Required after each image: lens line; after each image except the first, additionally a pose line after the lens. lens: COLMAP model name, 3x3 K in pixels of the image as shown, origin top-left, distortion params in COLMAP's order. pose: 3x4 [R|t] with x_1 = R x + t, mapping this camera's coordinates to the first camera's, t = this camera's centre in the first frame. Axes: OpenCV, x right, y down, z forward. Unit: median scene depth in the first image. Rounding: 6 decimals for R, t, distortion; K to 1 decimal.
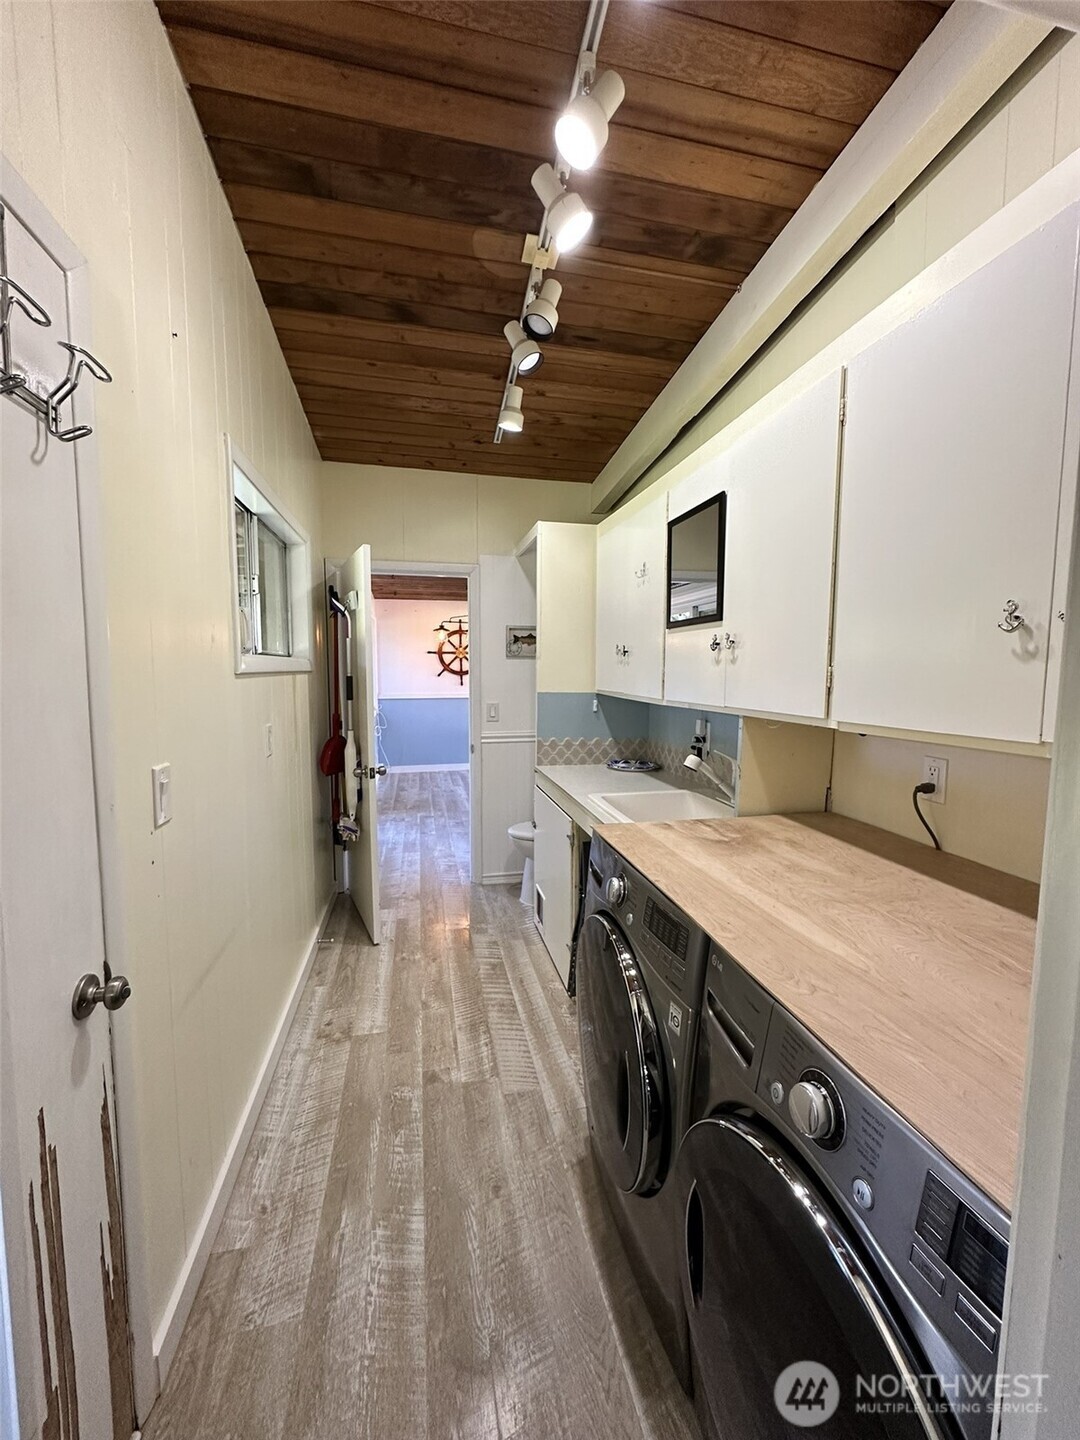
lens RADIAL K [[572.7, 0, 544.4], [0, 572.7, 722.4], [0, 0, 1]] dist [-0.004452, 0.000978]
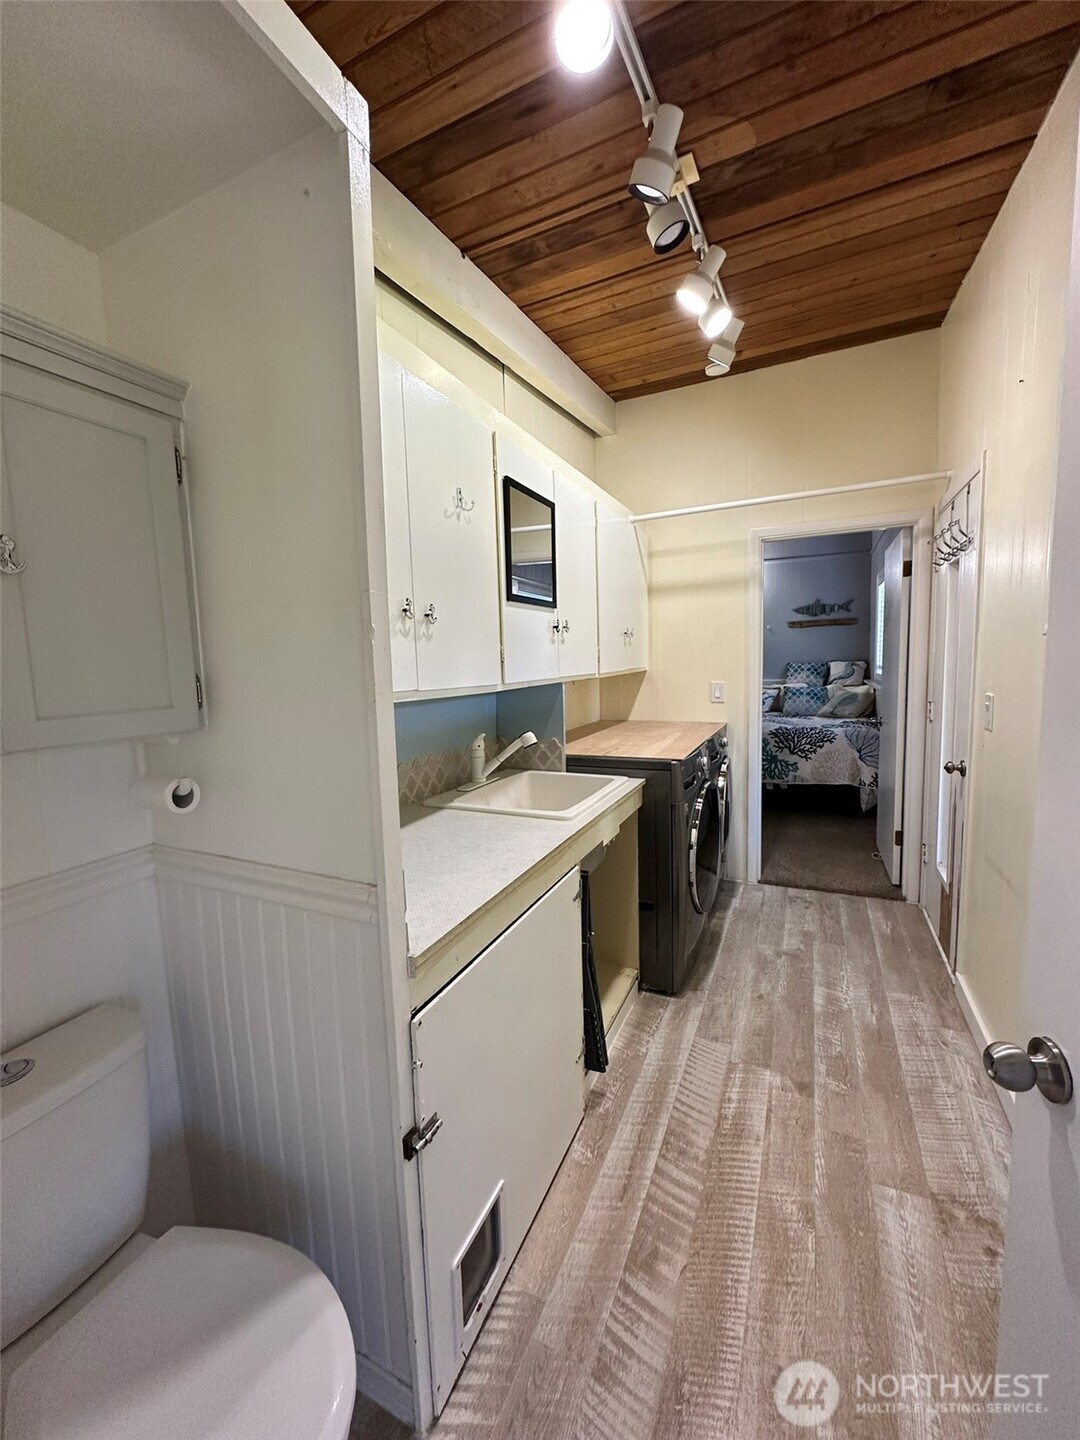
lens RADIAL K [[572.7, 0, 540.3], [0, 572.7, 717.7], [0, 0, 1]] dist [-0.004452, 0.000978]
pose [[-0.791248, -0.045429, 0.609805, -0.393278], [0.079560, 0.981112, 0.176322, -0.151421], [-0.606297, 0.188030, -0.772689, 1.843598]]
